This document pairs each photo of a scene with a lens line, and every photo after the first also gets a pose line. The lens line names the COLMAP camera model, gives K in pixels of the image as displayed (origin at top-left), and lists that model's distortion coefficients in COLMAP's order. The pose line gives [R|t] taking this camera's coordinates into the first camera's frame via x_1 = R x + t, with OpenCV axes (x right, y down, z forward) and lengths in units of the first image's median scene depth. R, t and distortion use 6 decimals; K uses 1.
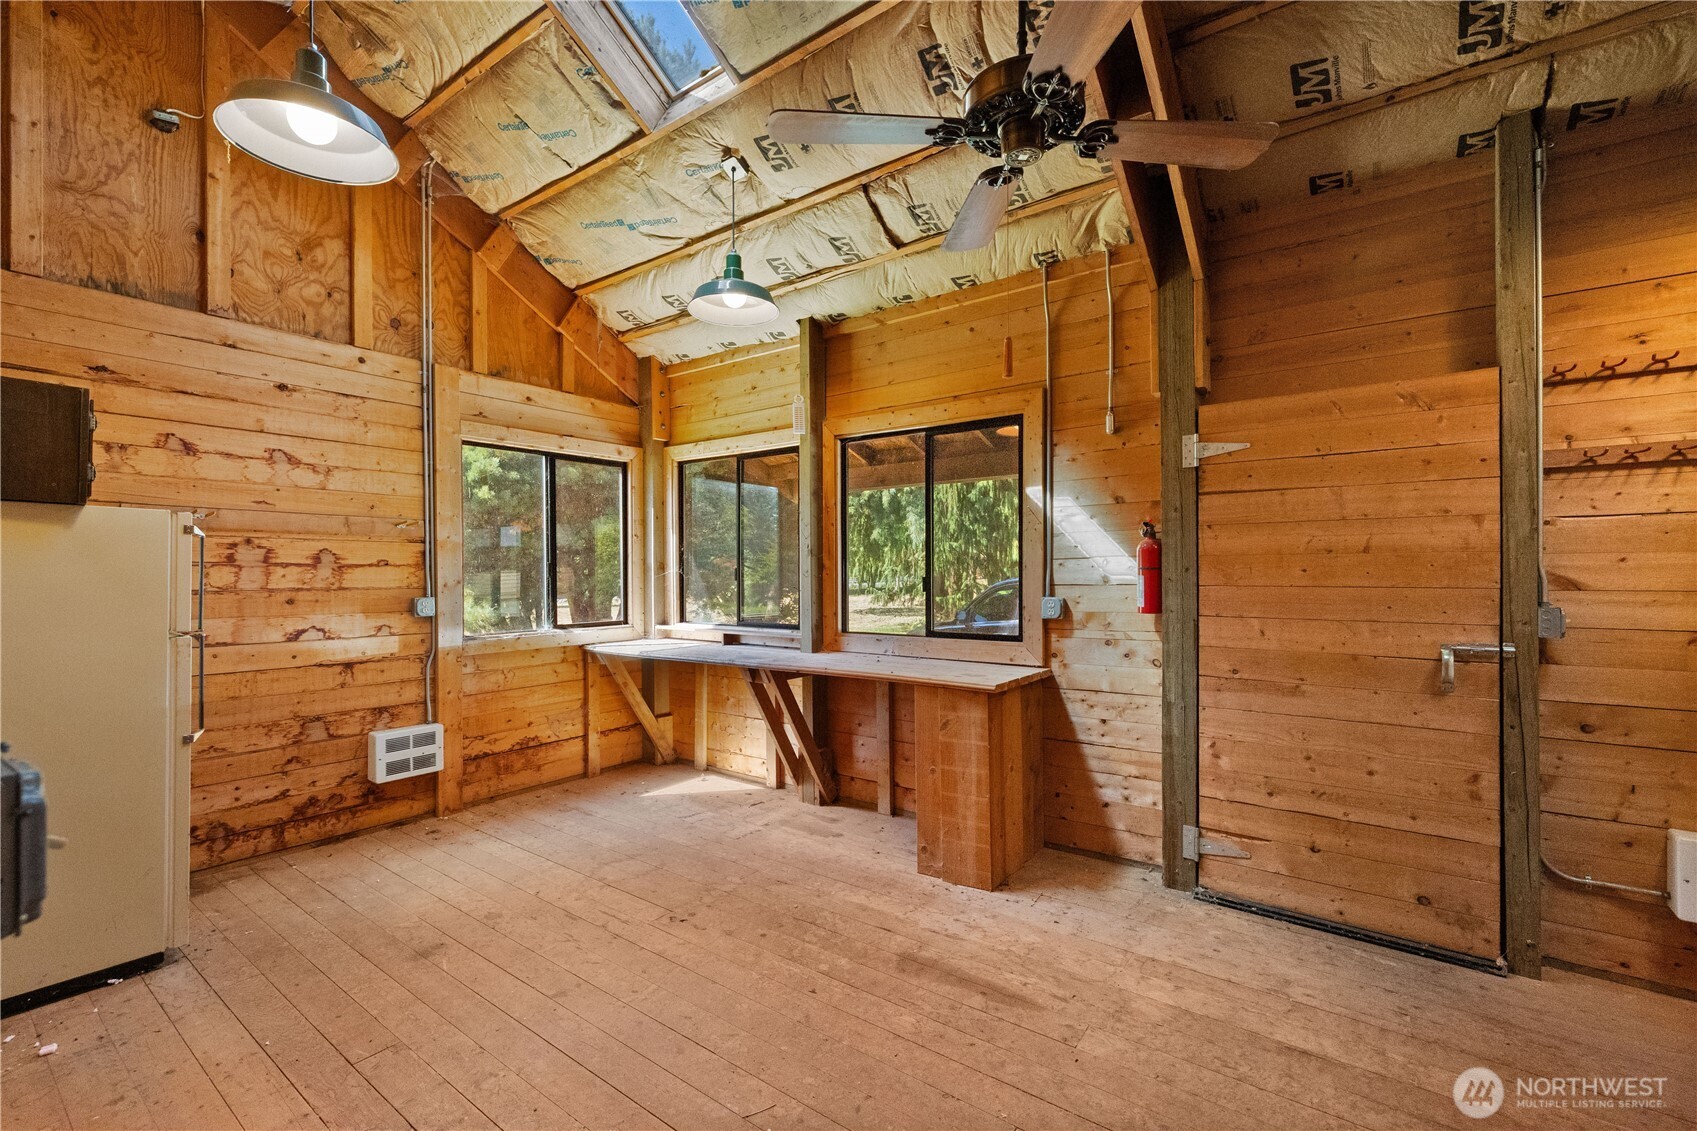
lens RADIAL K [[719.1, 0, 852.0], [0, 719.1, 568.6], [0, 0, 1]] dist [0.001422, 0.000370]
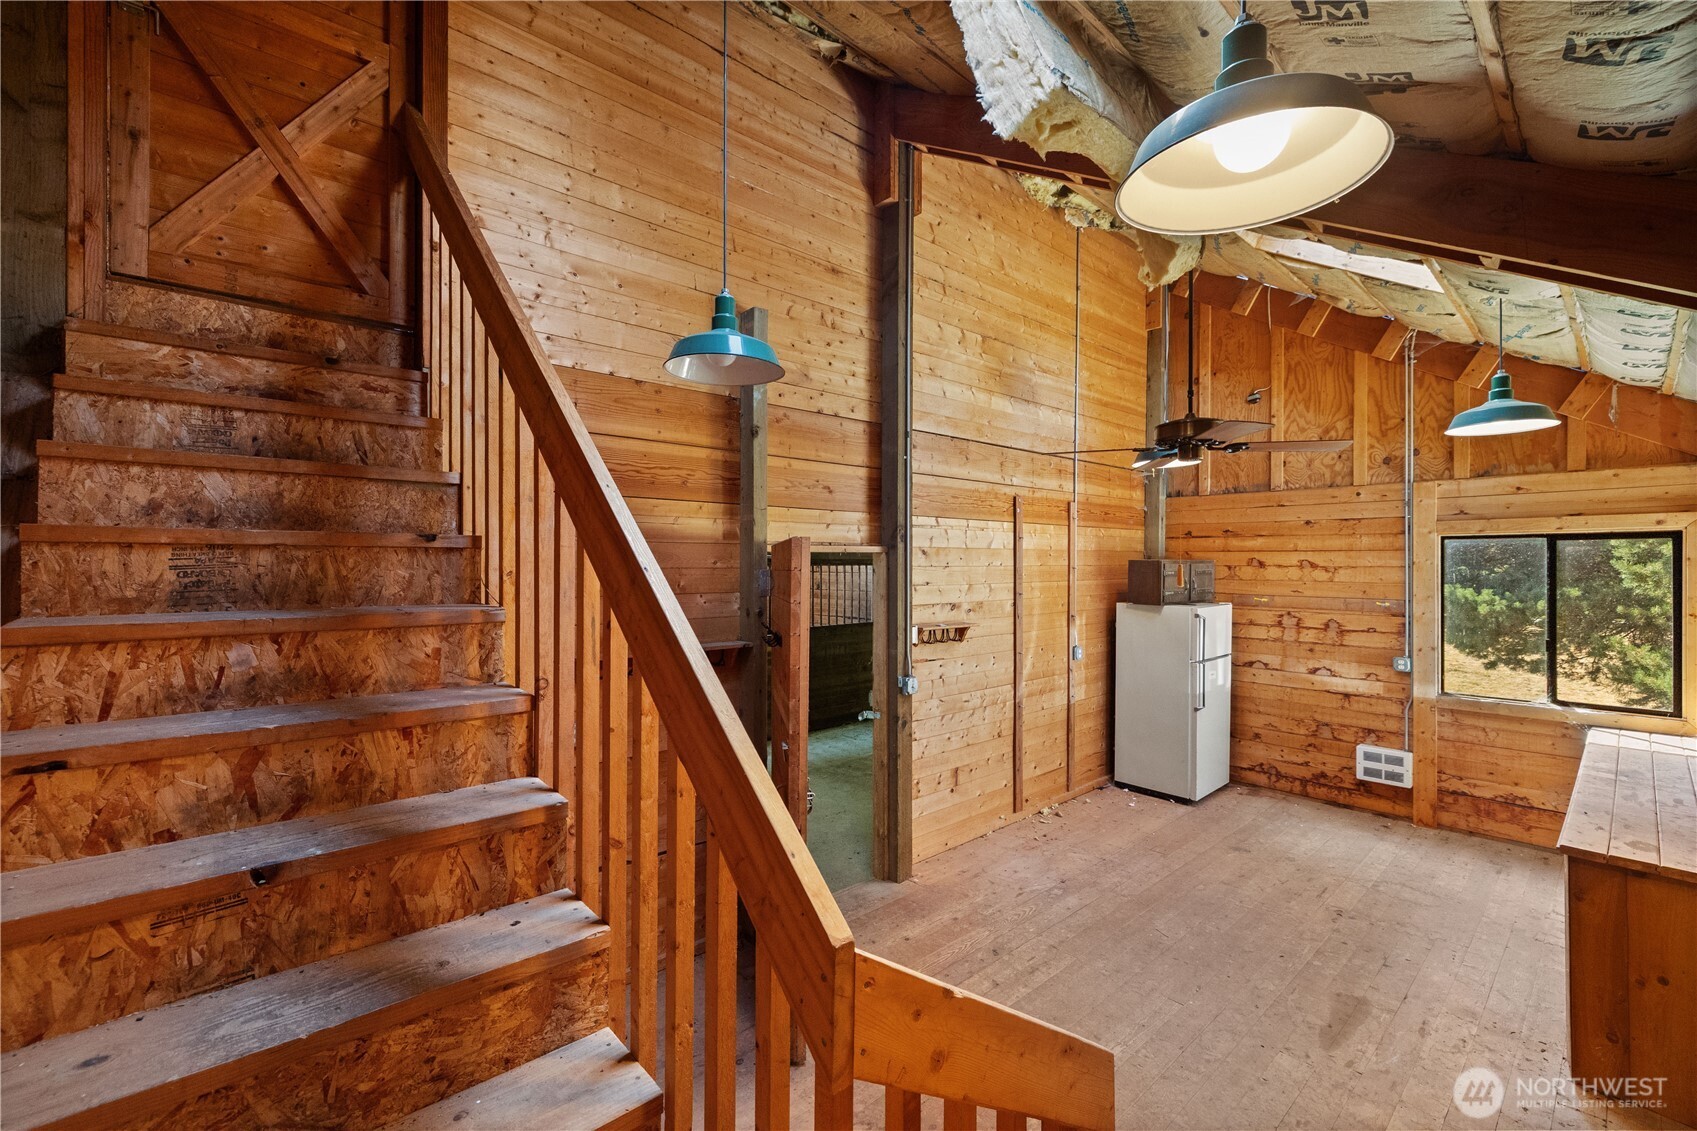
lens RADIAL K [[719.1, 0, 852.0], [0, 719.1, 568.6], [0, 0, 1]] dist [0.001422, 0.000370]
pose [[-0.183751, 0.011401, -0.982907, 0.994325], [-0.000883, 0.999930, 0.011763, -0.152778], [0.982972, 0.003029, -0.183728, 0.243570]]
